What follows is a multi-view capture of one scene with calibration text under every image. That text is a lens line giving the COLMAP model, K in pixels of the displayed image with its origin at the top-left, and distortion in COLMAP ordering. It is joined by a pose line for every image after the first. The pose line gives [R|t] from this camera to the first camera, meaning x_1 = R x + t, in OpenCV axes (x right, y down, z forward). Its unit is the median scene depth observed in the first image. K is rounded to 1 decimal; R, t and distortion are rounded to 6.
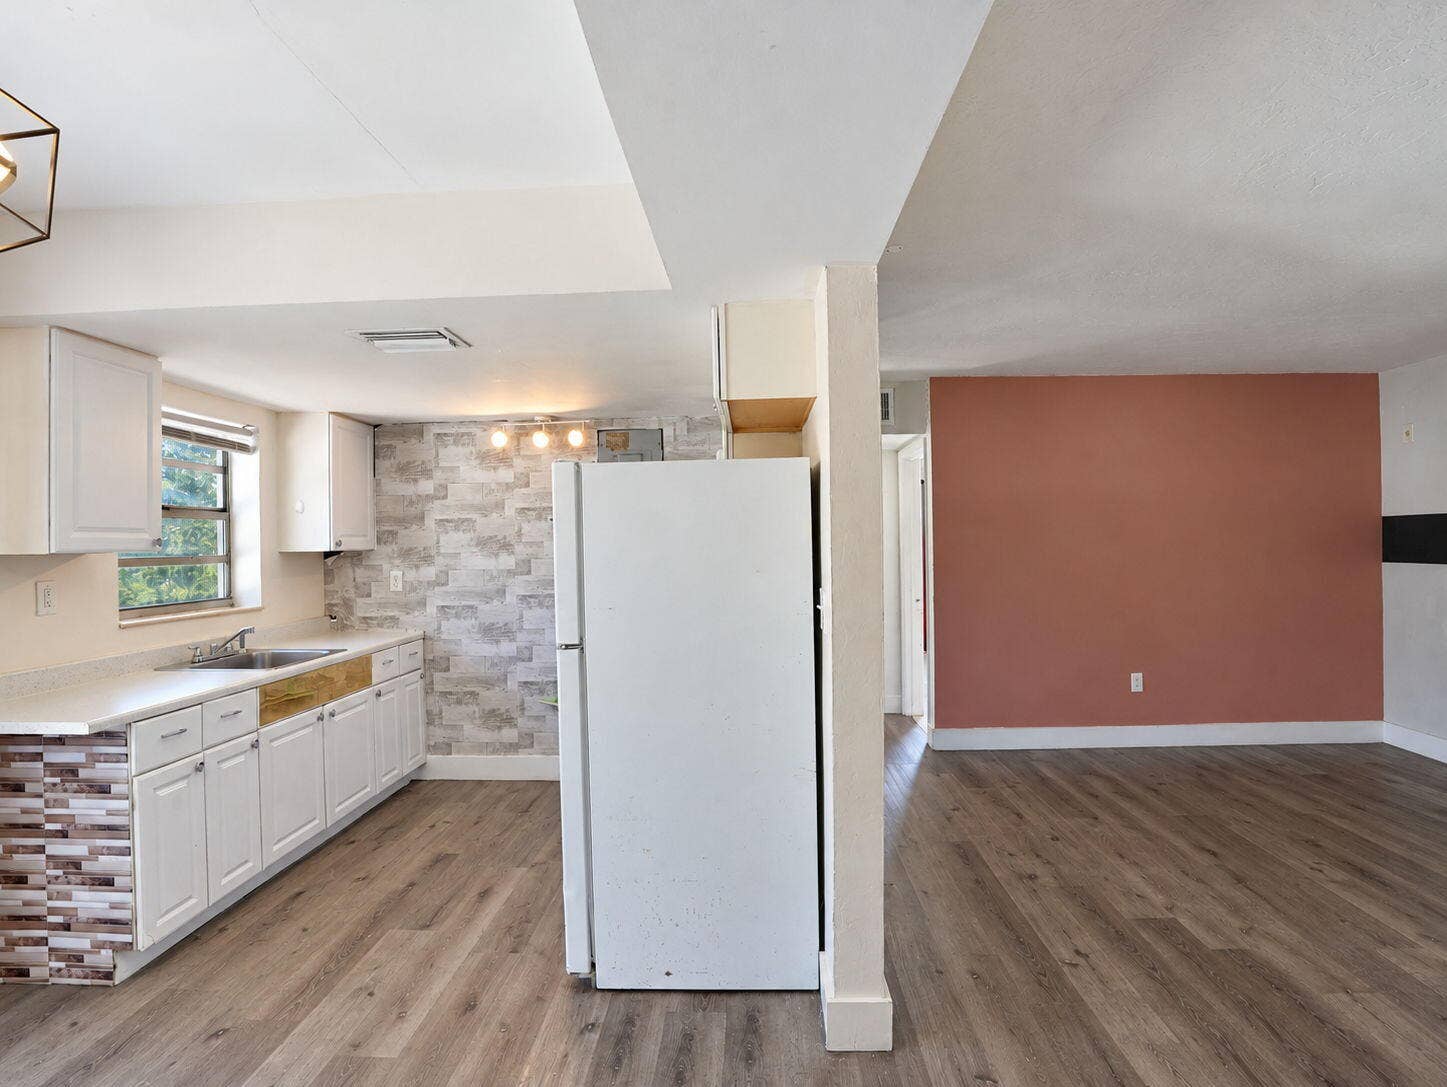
lens RADIAL K [[748.5, 0, 723.5], [0, 748.5, 543.5], [0, 0, 1]] dist [-0.049877, 0.017002]
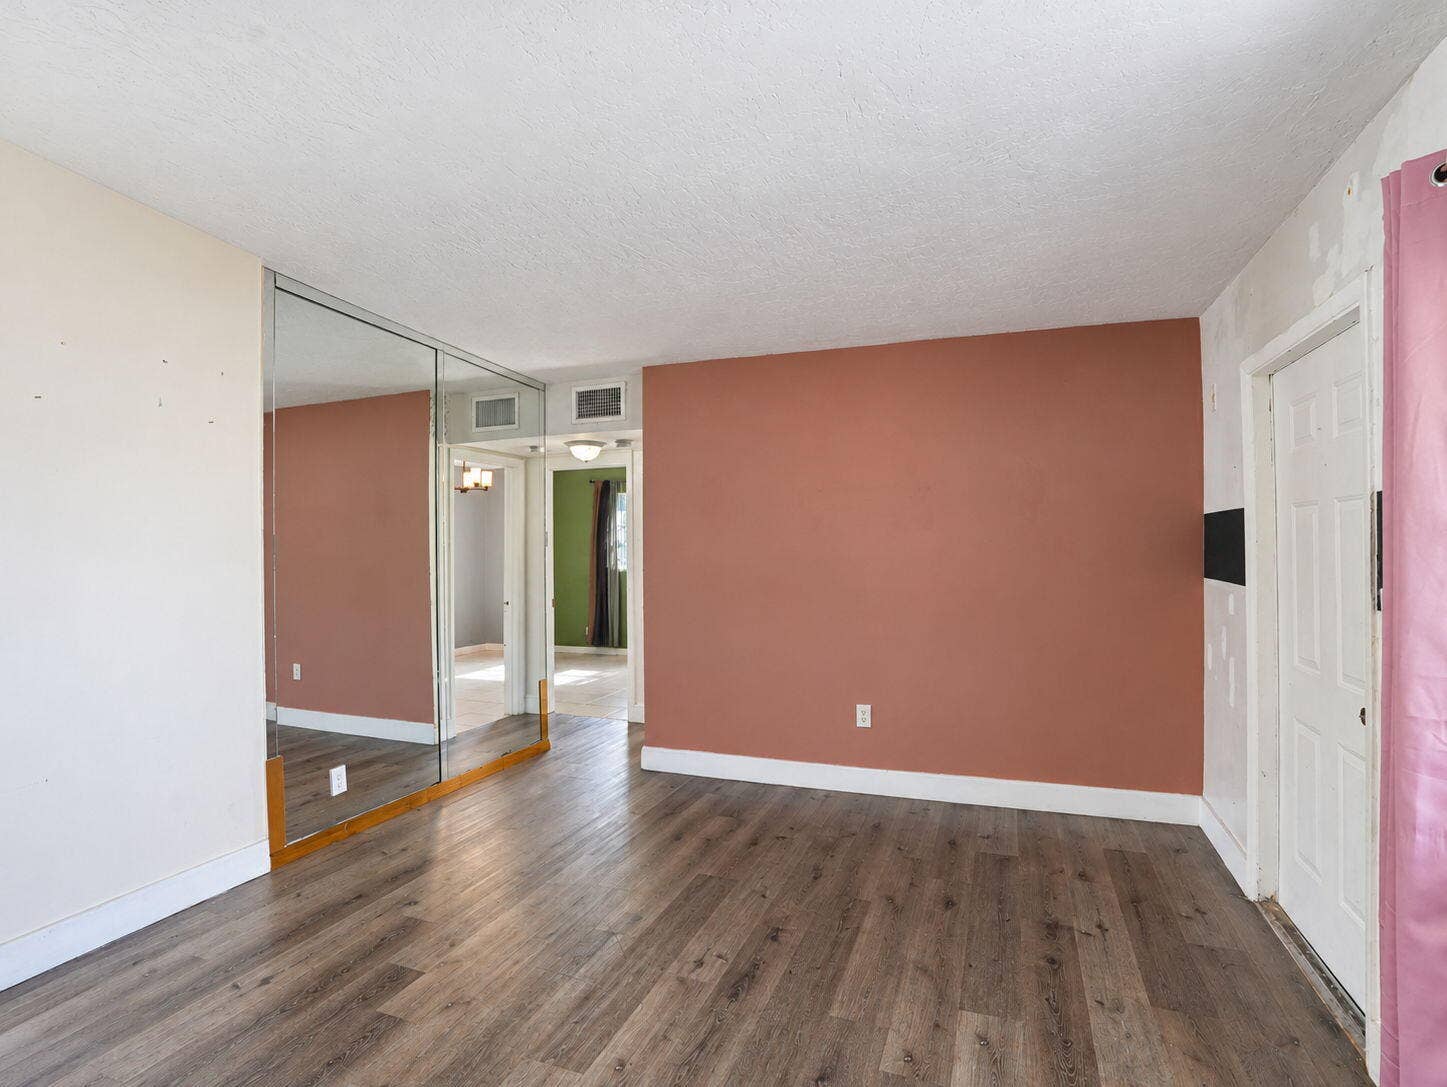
lens RADIAL K [[737.5, 0, 731.8], [0, 737.5, 544.0], [0, 0, 1]] dist [-0.048086, 0.014766]
pose [[0.947103, 0.003206, -0.320914, 0.821785], [-0.003449, 0.999994, -0.000189, -0.007070], [0.320911, 0.001286, 0.947108, 0.195594]]
